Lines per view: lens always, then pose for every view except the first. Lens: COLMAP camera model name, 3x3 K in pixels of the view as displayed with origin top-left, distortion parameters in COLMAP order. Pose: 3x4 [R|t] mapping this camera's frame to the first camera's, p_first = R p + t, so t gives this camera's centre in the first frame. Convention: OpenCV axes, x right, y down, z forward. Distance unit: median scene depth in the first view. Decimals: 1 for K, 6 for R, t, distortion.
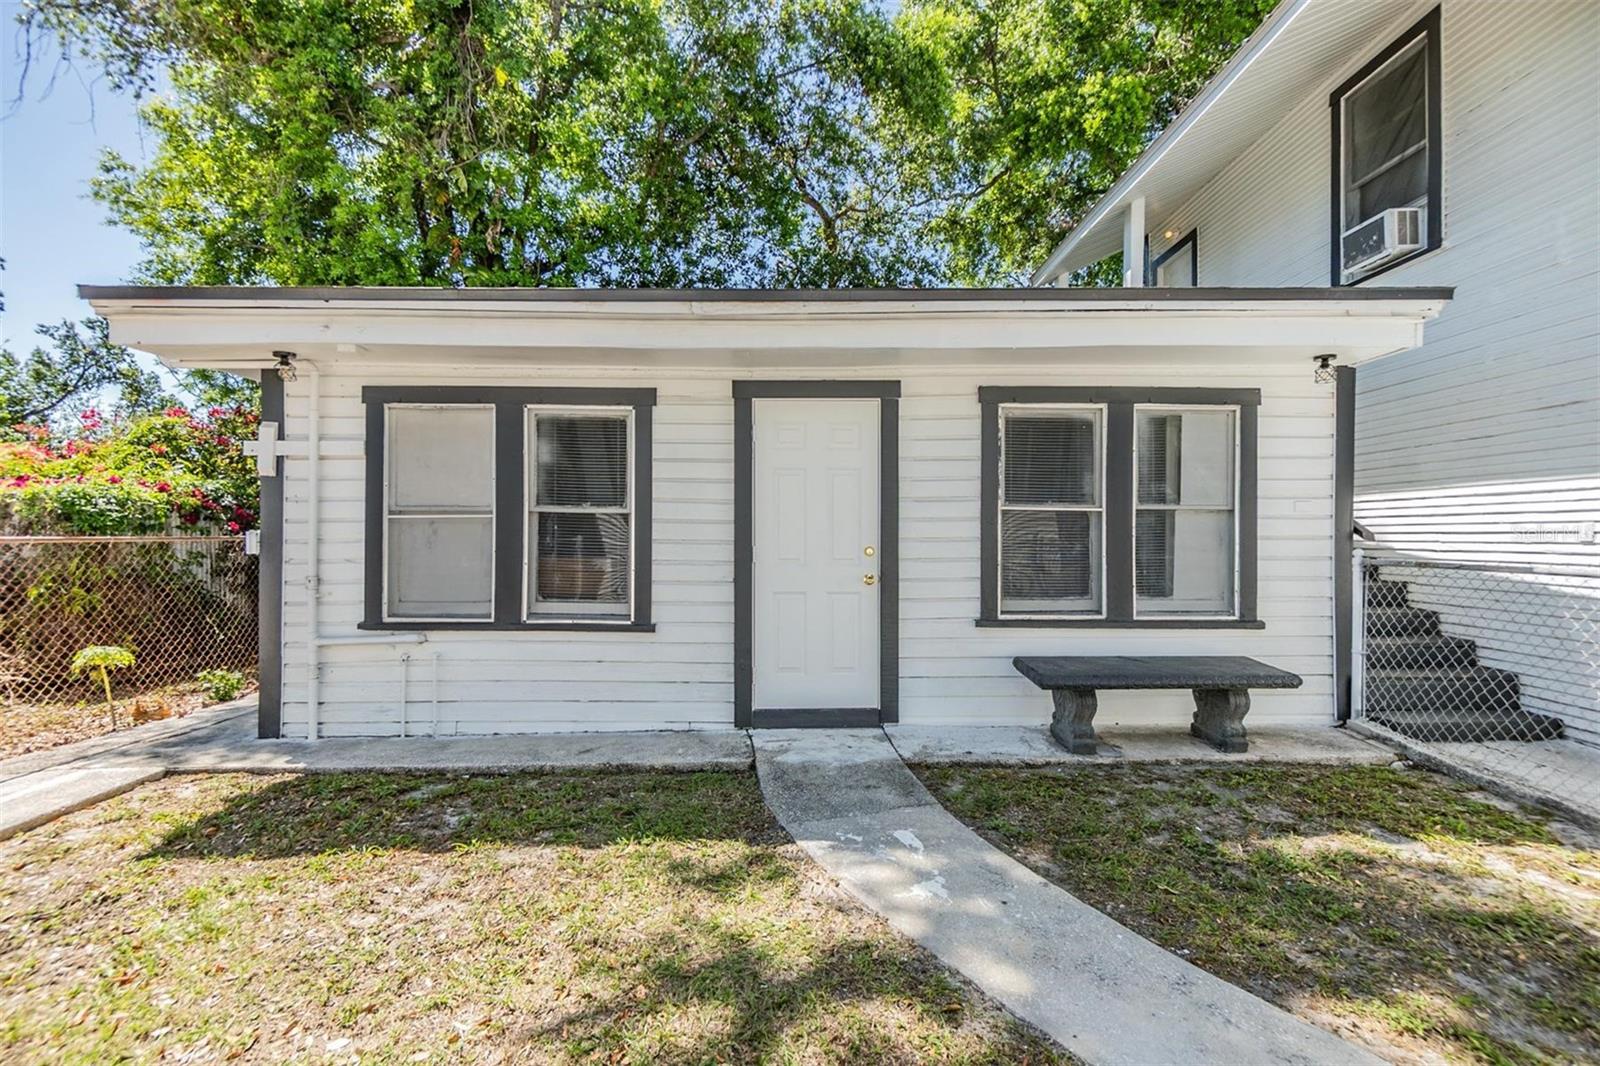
lens RADIAL K [[696.2, 0, 789.3], [0, 696.2, 538.4], [0, 0, 1]] dist [-0.001207, -0.000103]
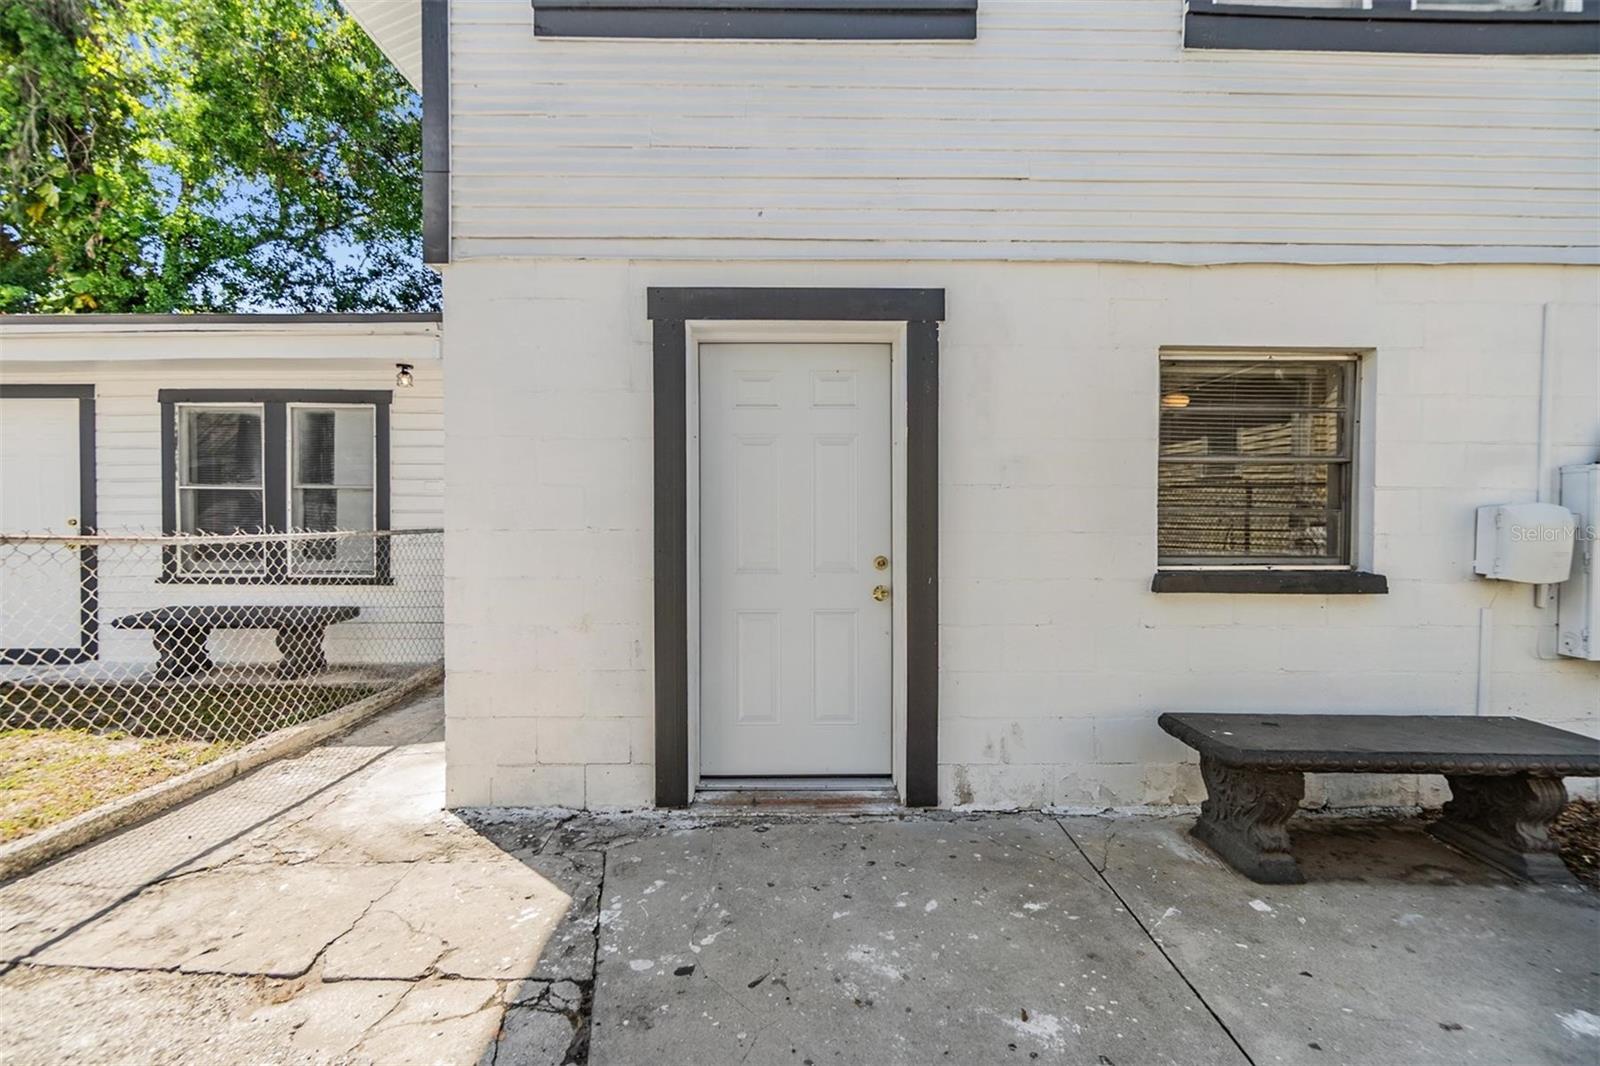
lens RADIAL K [[702.5, 0, 792.9], [0, 702.5, 519.5], [0, 0, 1]] dist [-0.002011, -0.000040]
pose [[0.999965, 0.000335, -0.008312, 1.422943], [-0.000272, 0.999971, 0.007546, 0.004282], [0.008314, -0.007544, 0.999937, -0.242479]]
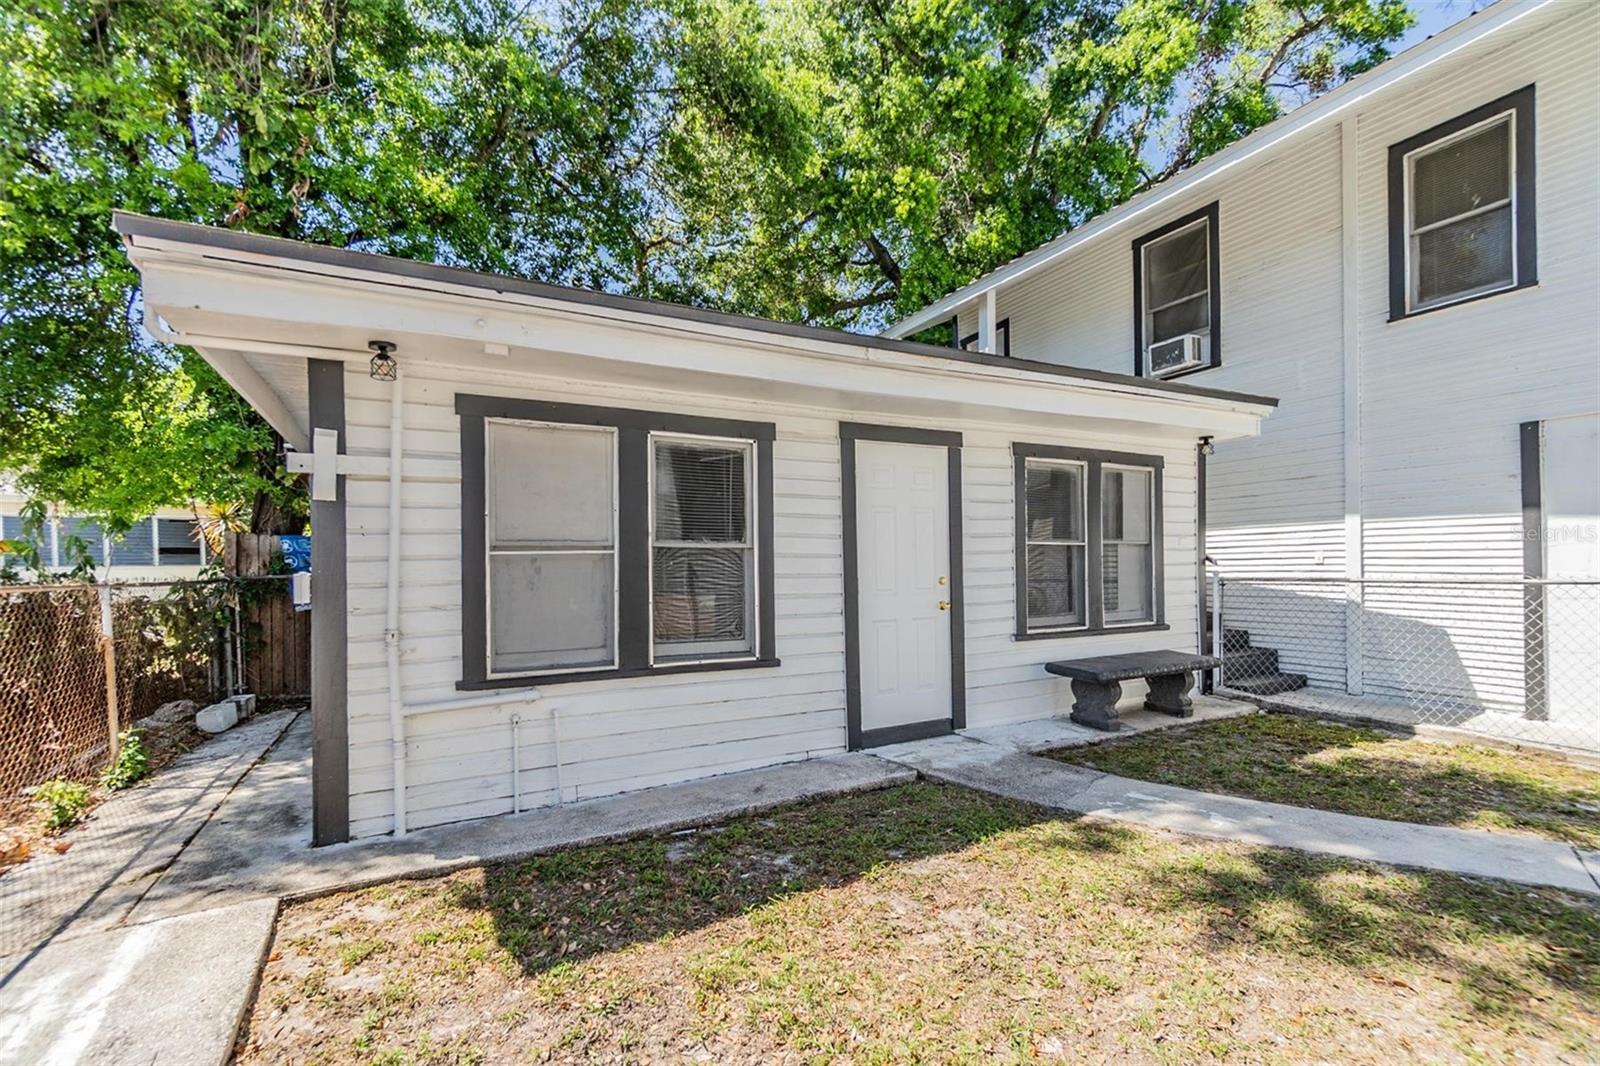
lens RADIAL K [[713.3, 0, 794.8], [0, 713.3, 581.4], [0, 0, 1]] dist [-0.001256, -0.000020]
pose [[0.889910, -0.024770, 0.455463, -0.638386], [0.021707, 0.999693, 0.011956, 0.000363], [-0.455620, -0.000753, 0.890174, 0.072941]]
